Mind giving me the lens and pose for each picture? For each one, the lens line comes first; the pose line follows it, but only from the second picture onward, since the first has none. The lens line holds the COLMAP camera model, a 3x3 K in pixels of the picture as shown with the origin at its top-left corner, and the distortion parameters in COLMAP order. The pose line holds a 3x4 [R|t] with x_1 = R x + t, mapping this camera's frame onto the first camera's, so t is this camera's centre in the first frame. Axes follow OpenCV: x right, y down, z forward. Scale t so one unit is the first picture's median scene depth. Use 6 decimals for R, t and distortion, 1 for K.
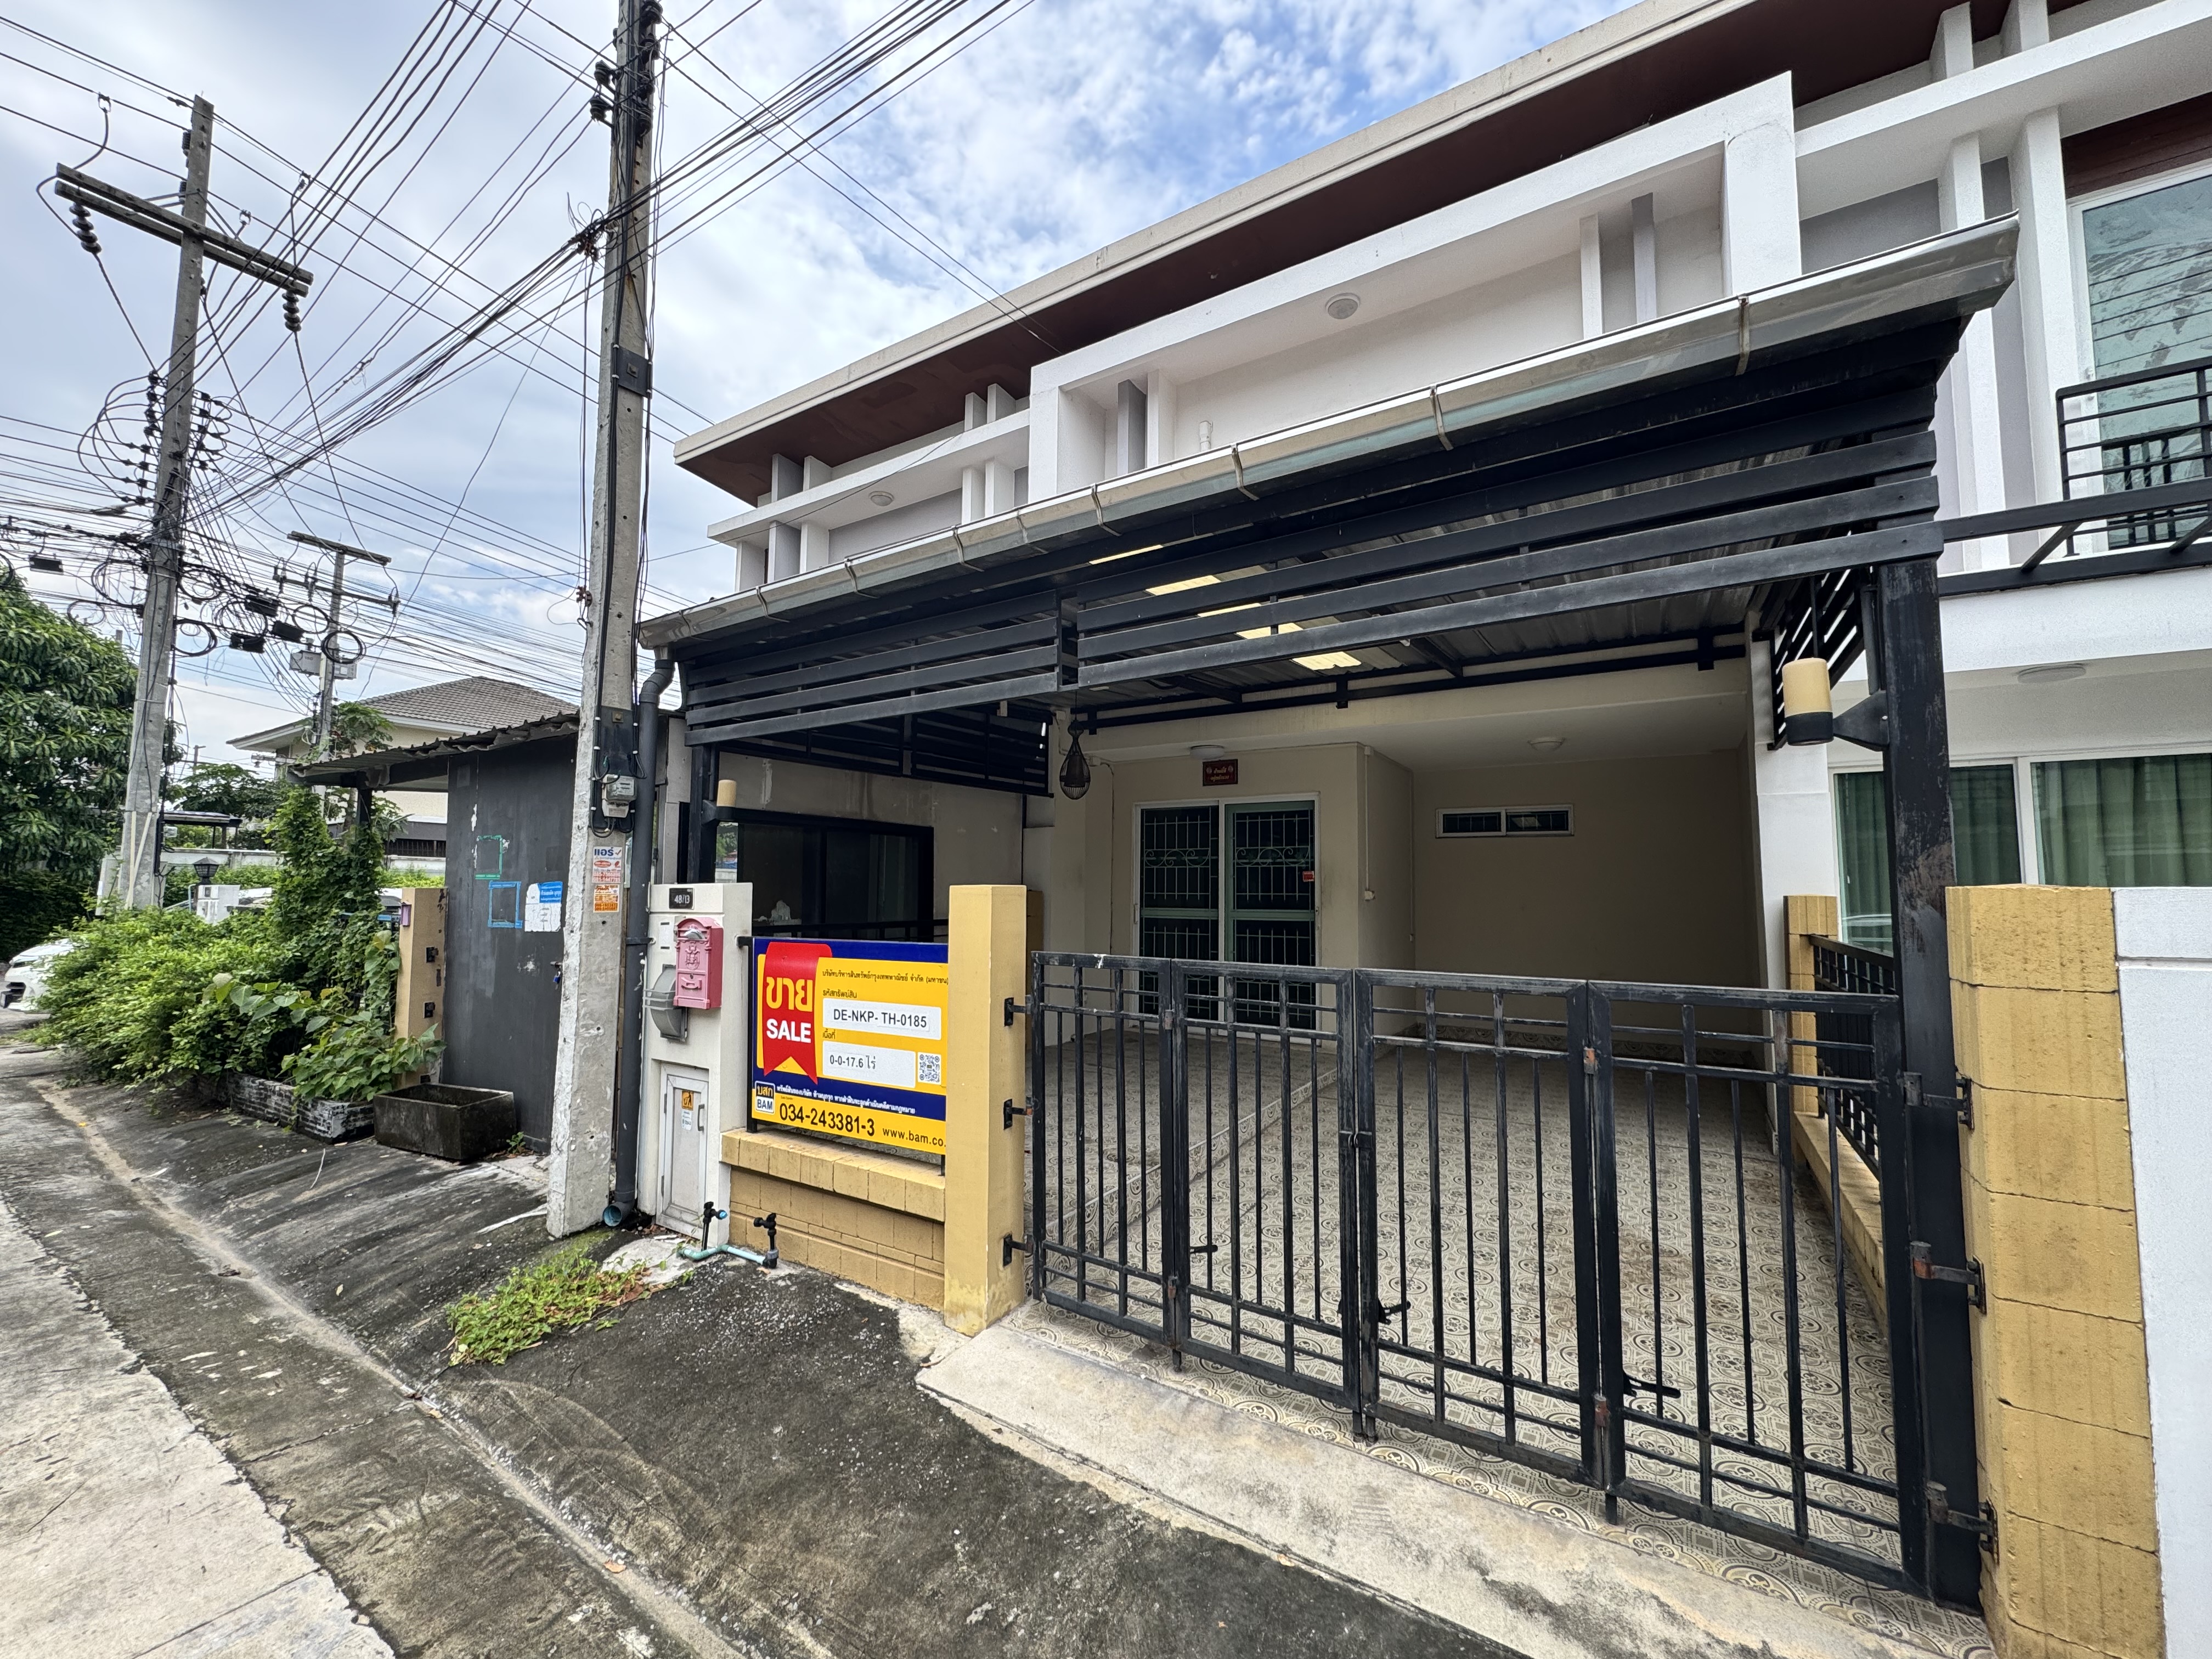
lens RADIAL K [[874.2, 0, 1113.2], [0, 874.2, 828.5], [0, 0, 1]] dist [-0.003339, -0.000061]
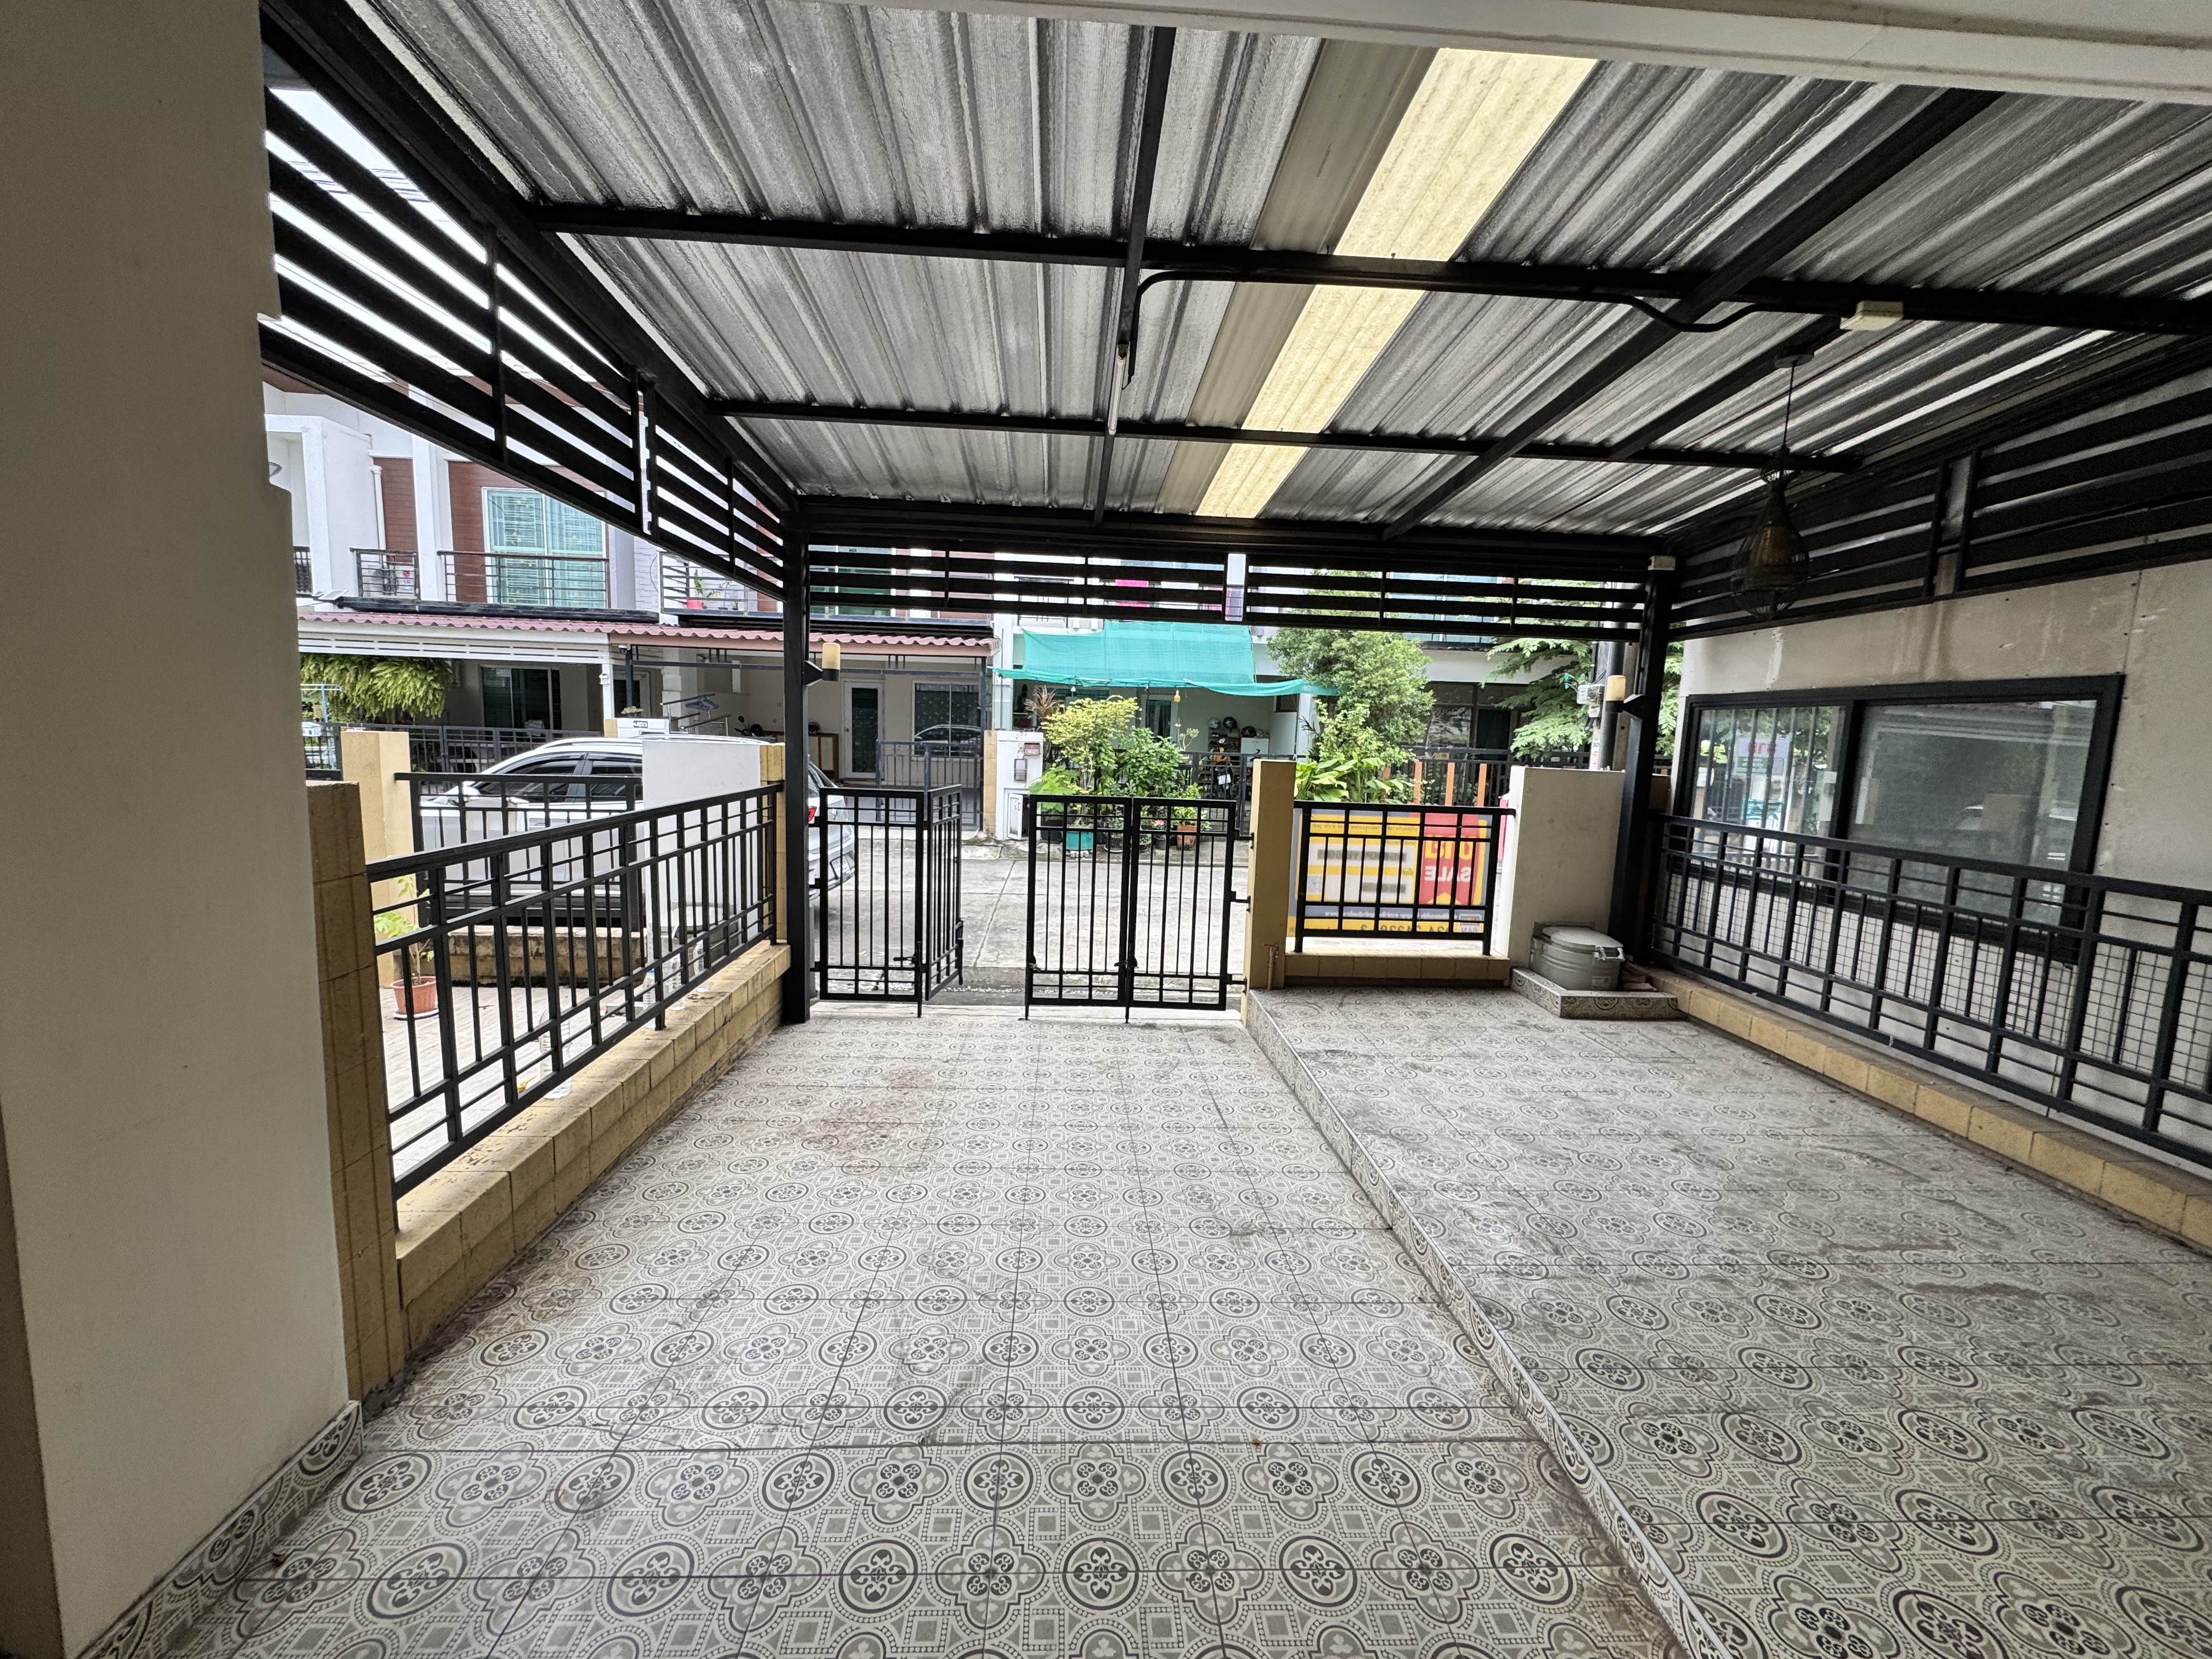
lens RADIAL K [[882.4, 0, 1104.5], [0, 882.4, 839.8], [0, 0, 1]] dist [-0.000096, 0.000017]
pose [[-0.822263, 0.039512, -0.567734, 0.815427], [0.005132, 0.998061, 0.062027, 0.088456], [0.569084, 0.048089, -0.820872, 1.763053]]
